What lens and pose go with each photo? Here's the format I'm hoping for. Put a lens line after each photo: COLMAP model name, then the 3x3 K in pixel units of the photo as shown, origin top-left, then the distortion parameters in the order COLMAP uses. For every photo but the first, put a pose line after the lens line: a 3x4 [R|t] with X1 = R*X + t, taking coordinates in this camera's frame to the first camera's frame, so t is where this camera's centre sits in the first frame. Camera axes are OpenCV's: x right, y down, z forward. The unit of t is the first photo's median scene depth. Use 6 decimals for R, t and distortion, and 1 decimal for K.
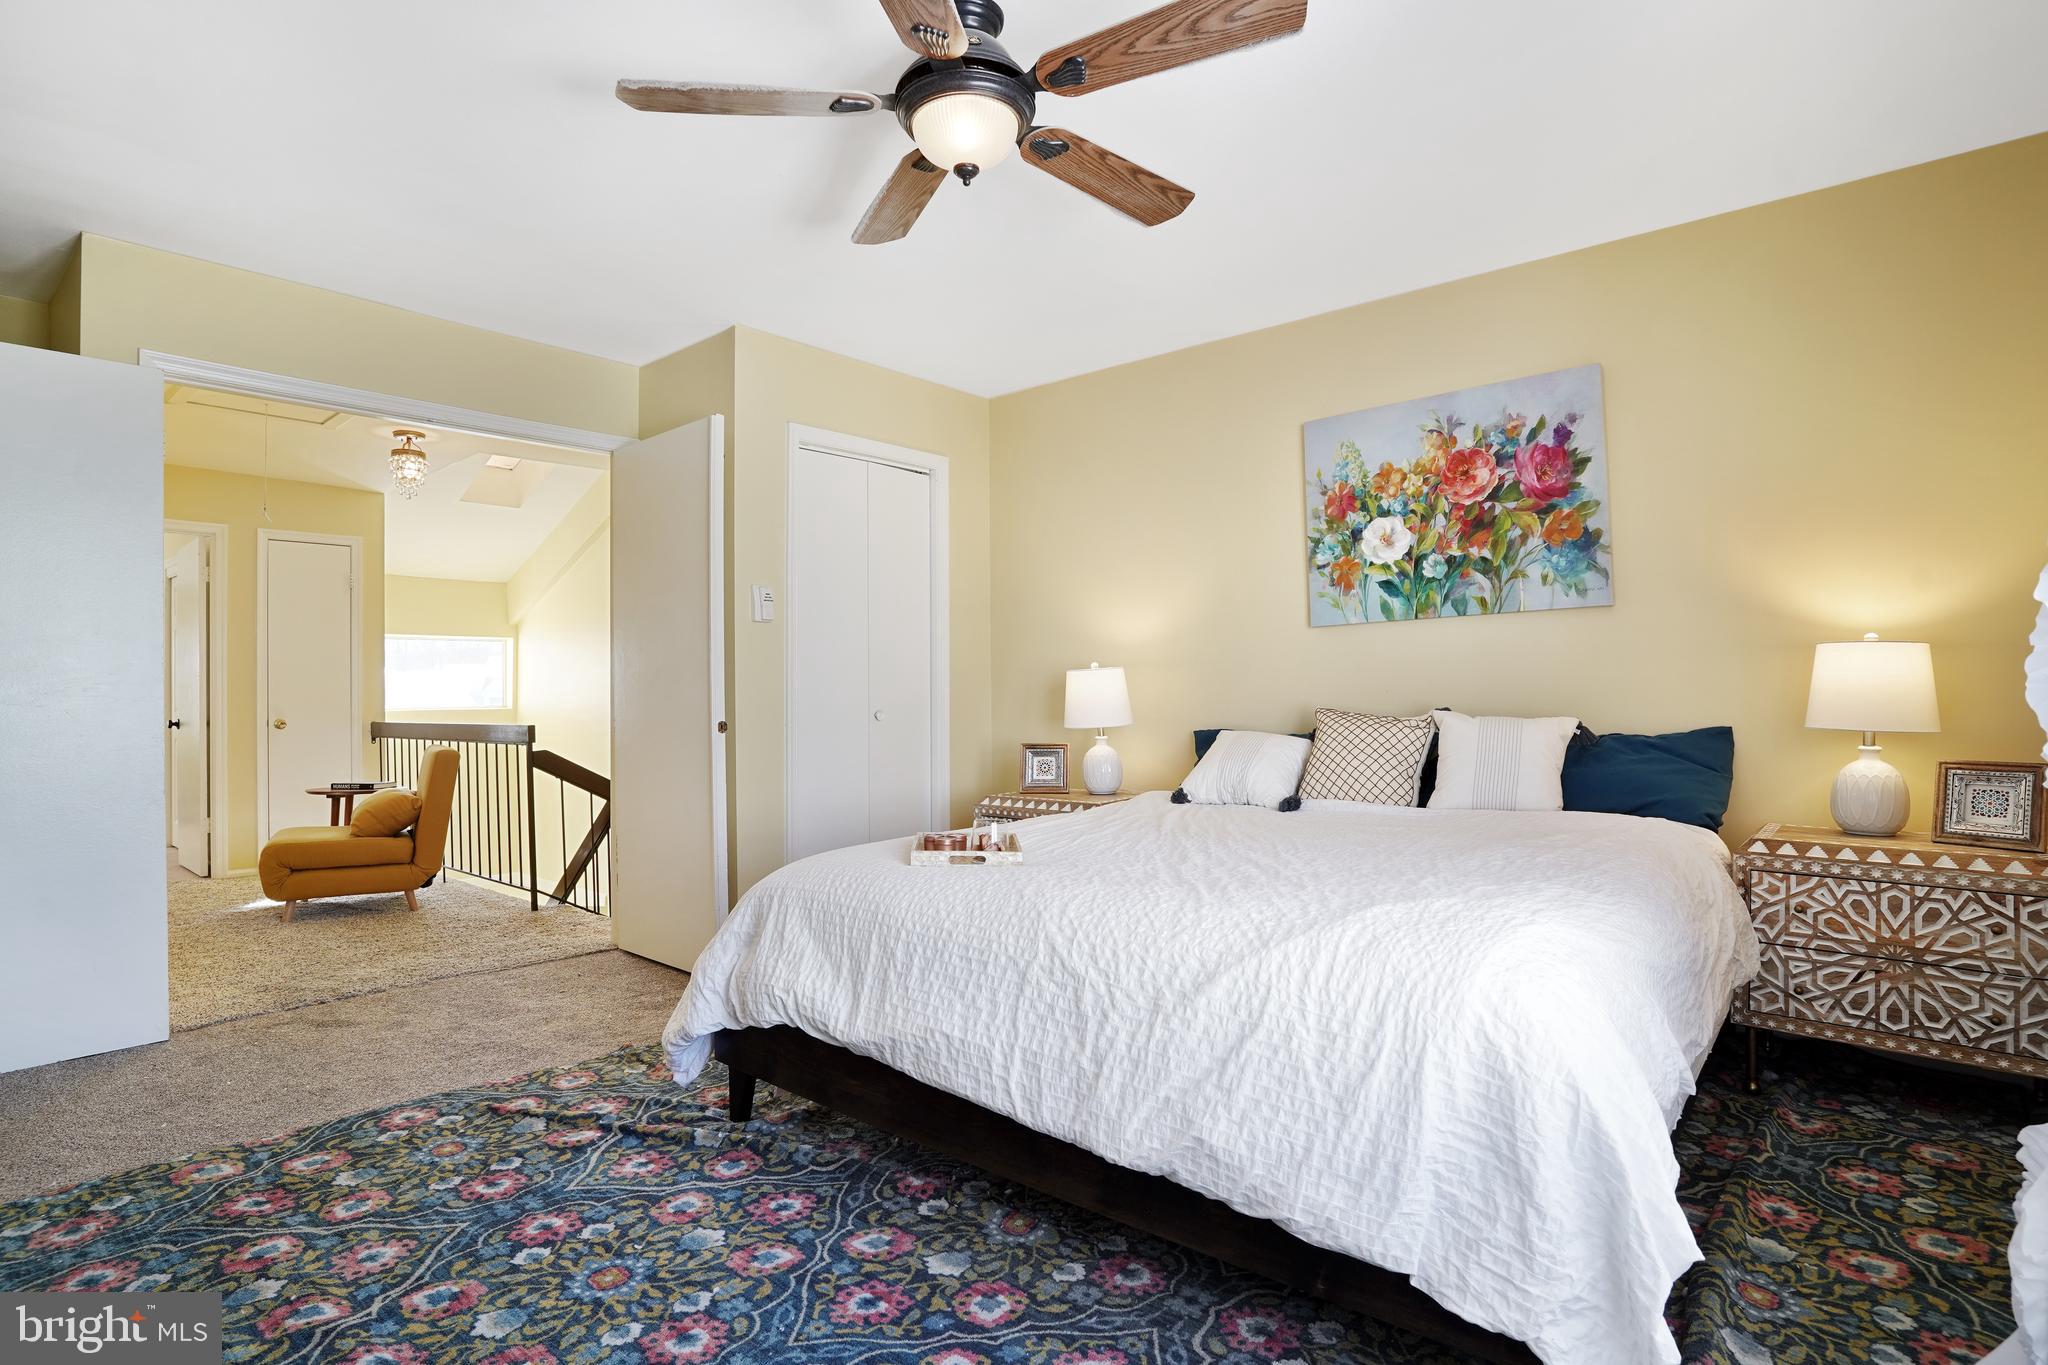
lens RADIAL K [[1021.3, 0, 1010.5], [0, 1021.3, 682.2], [0, 0, 1]] dist [-0.054435, 0.026377]
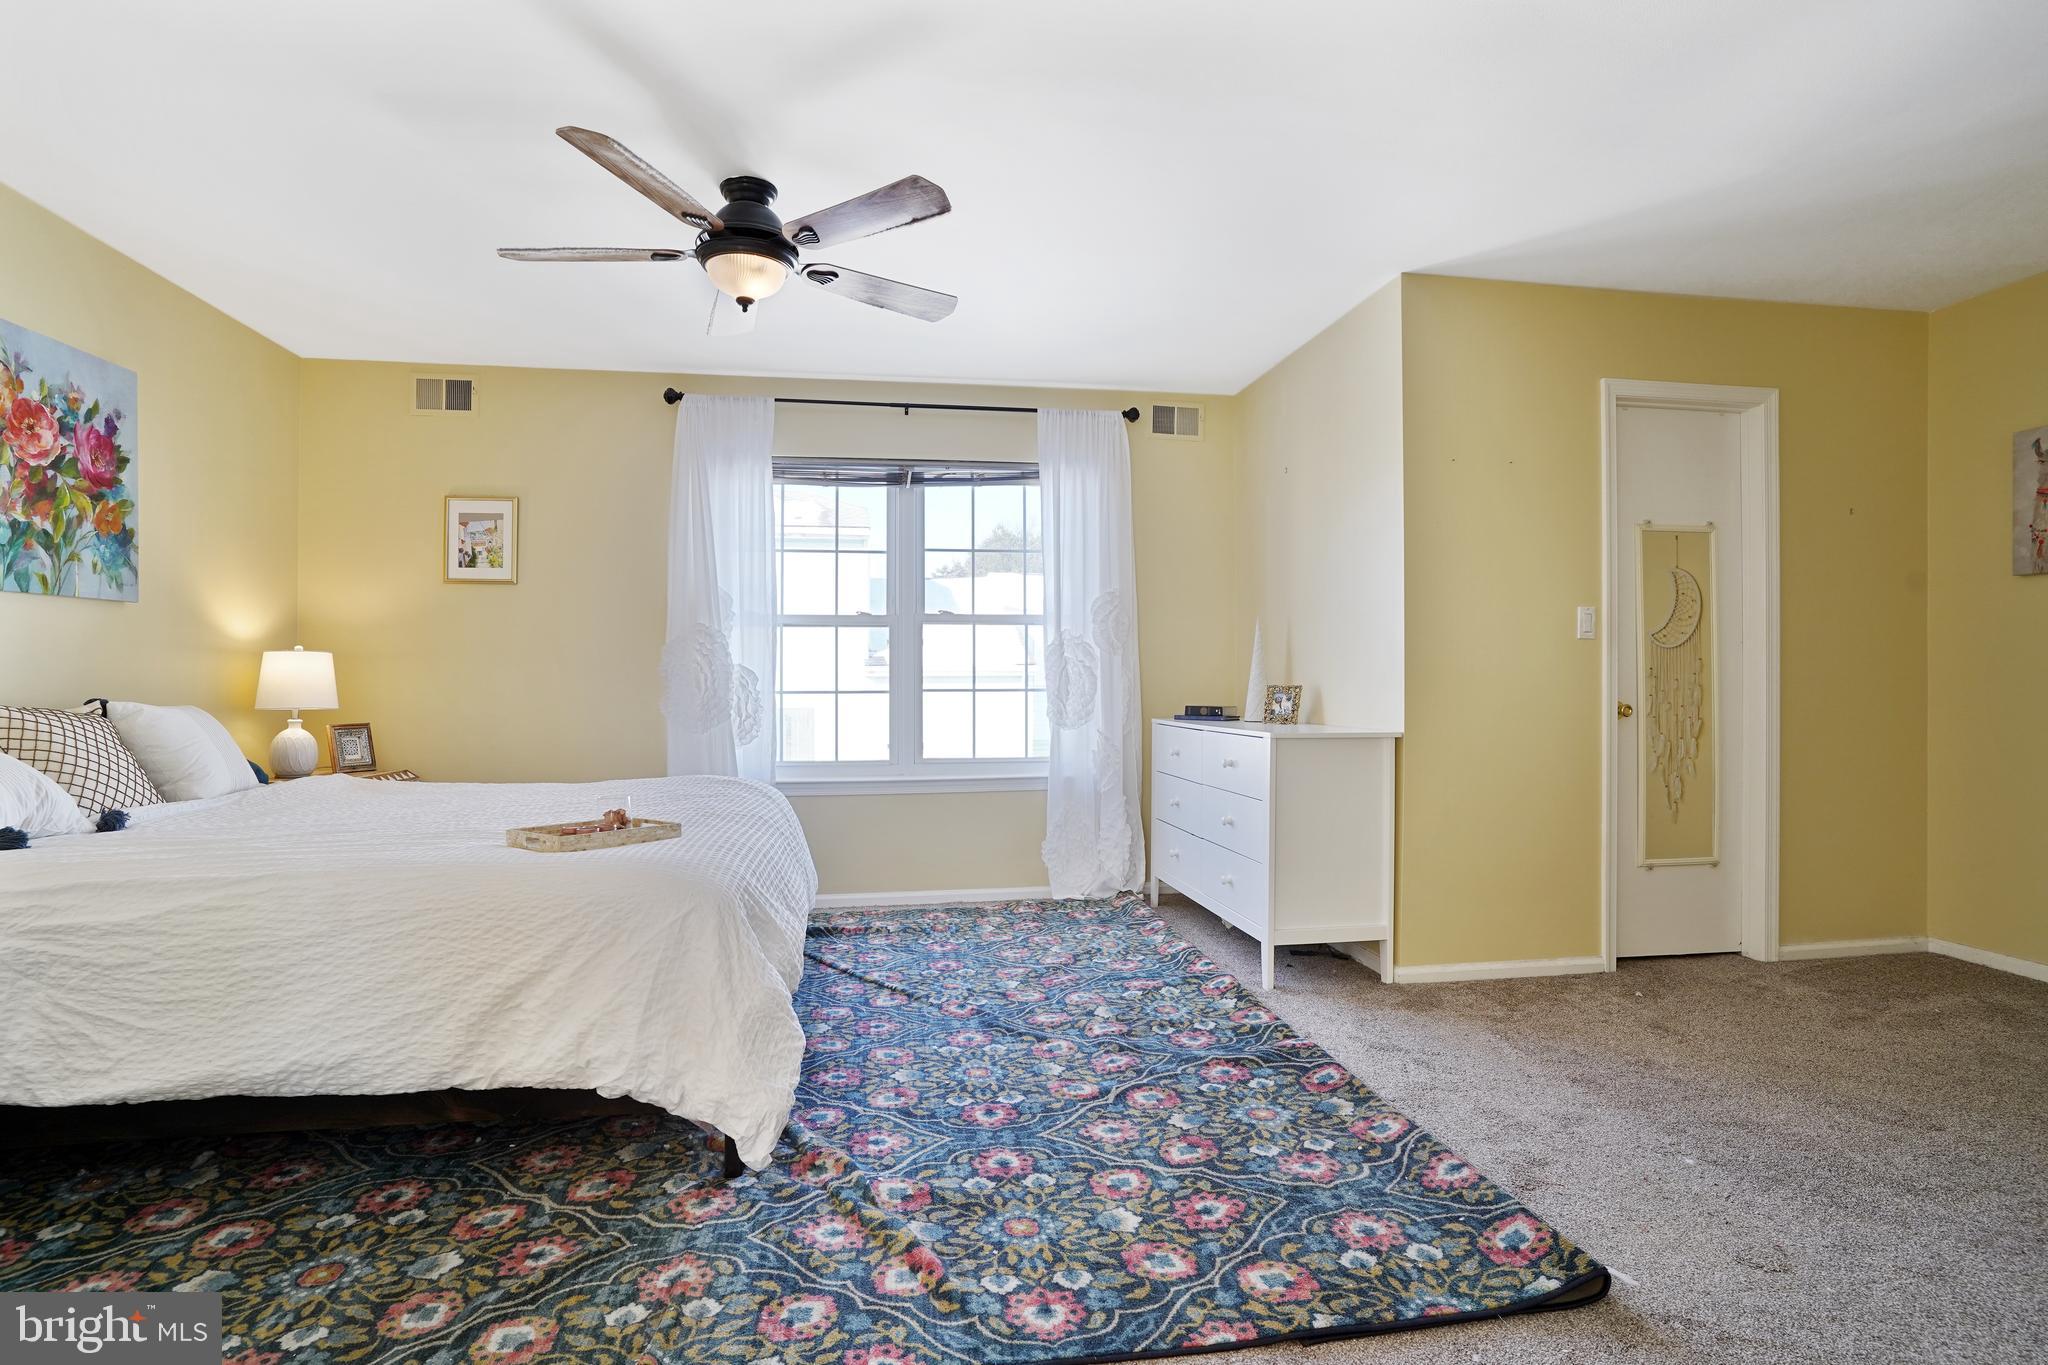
lens RADIAL K [[1003.8, 0, 1024.0], [0, 1003.8, 682.5], [0, 0, 1]] dist [-0.063548, 0.029122]
pose [[-0.769167, 0.007989, 0.638998, -0.746627], [-0.000598, 0.999912, -0.013222, 0.021081], [-0.639047, -0.010552, -0.769095, 1.118604]]
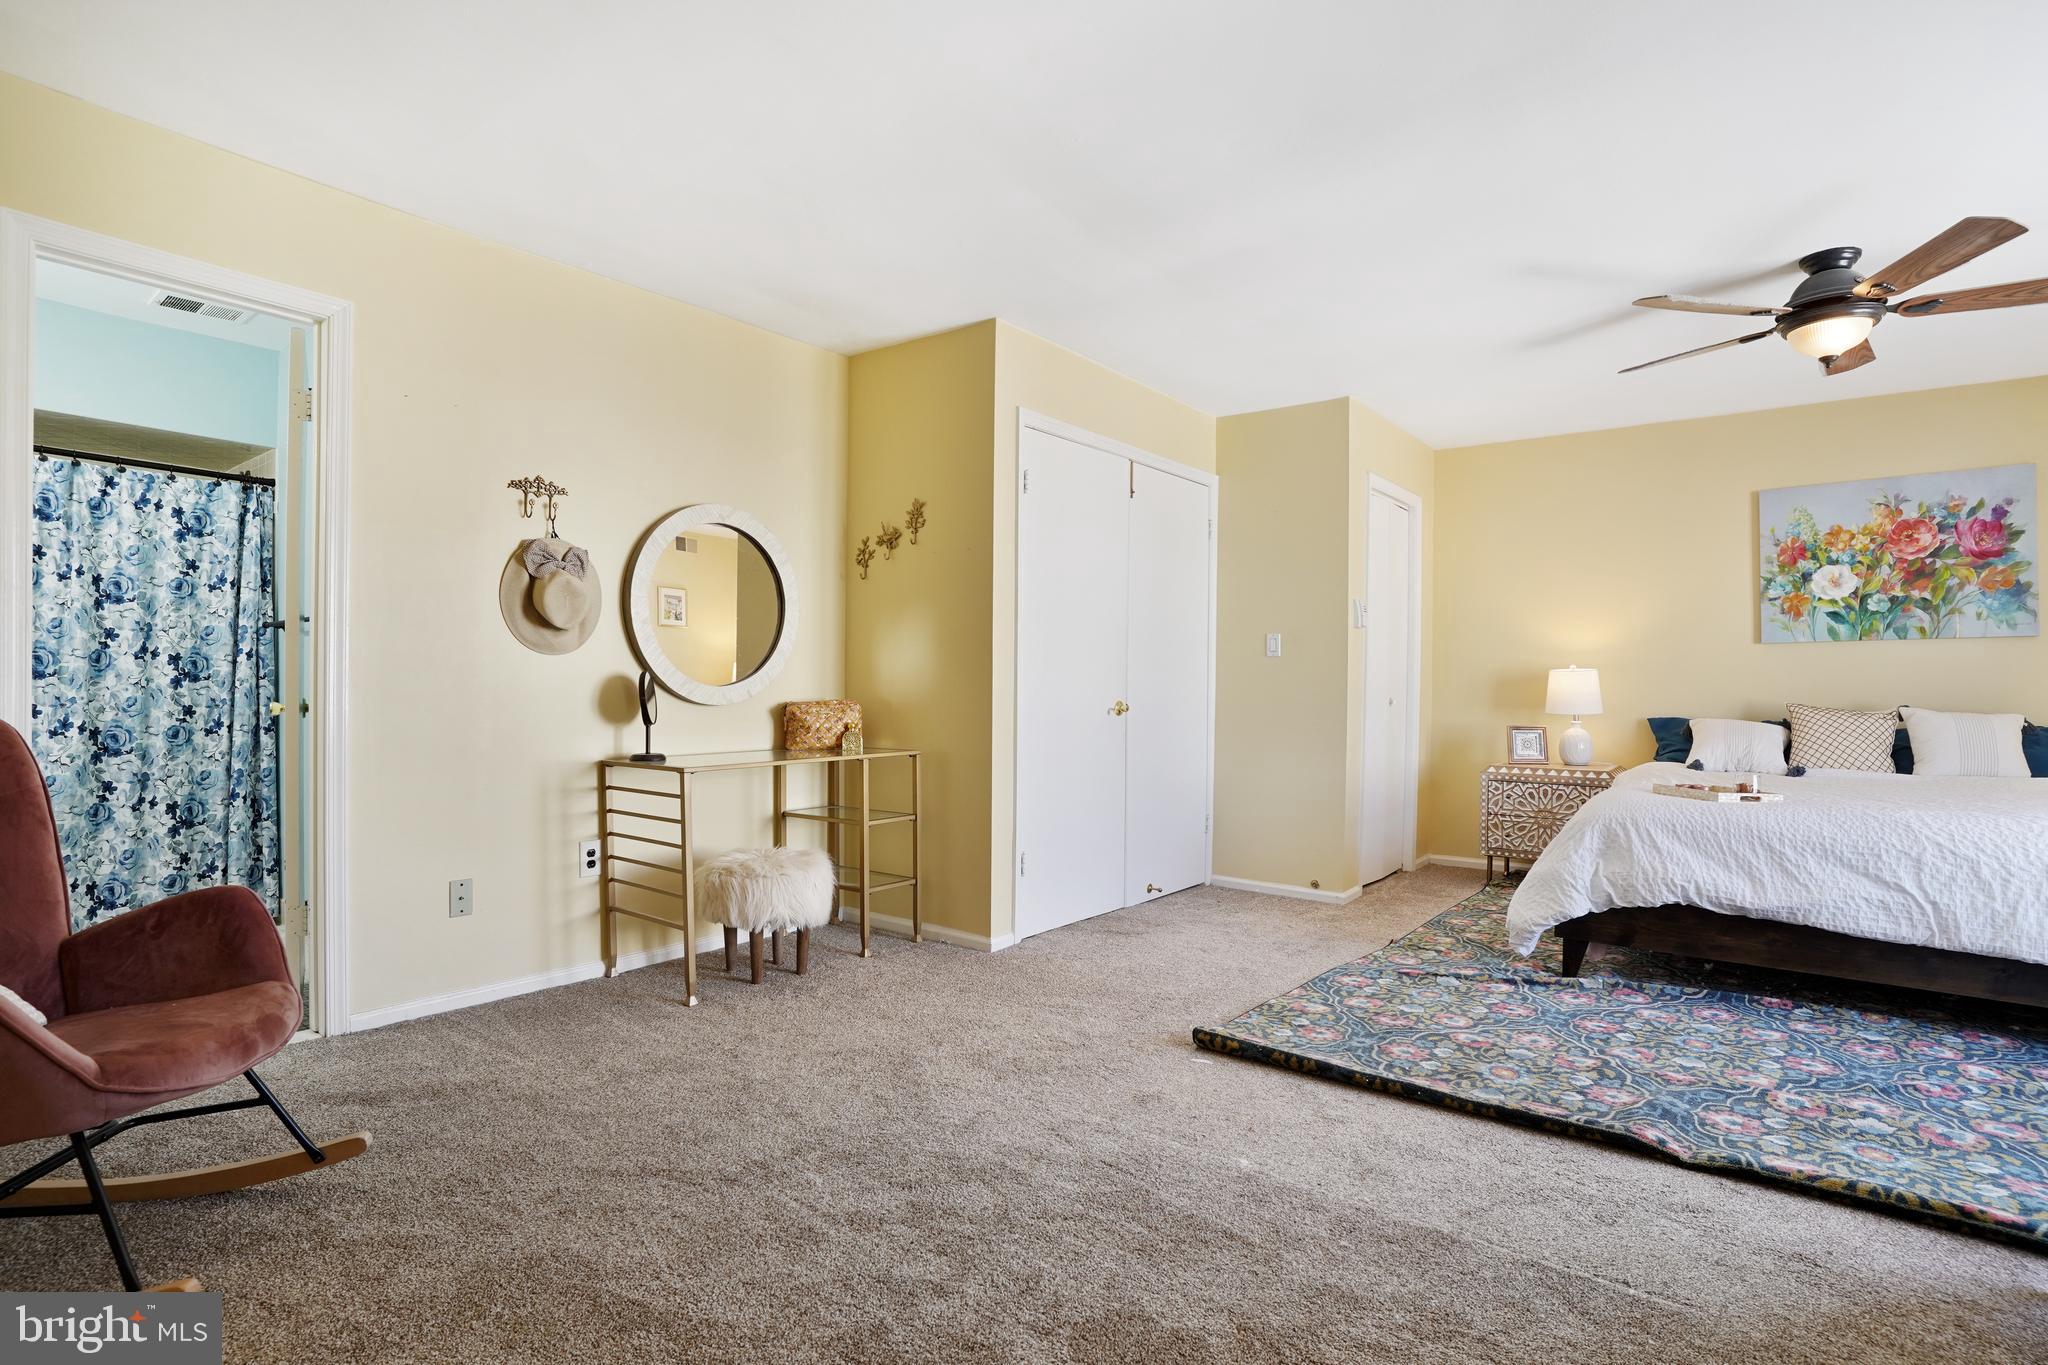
lens RADIAL K [[1021.3, 0, 1010.5], [0, 1021.3, 682.2], [0, 0, 1]] dist [-0.054435, 0.026377]
pose [[0.998291, 0.020209, 0.054827, -0.870995], [-0.020788, 0.999734, 0.010007, 0.004781], [-0.054610, -0.011130, 0.998446, -0.302298]]
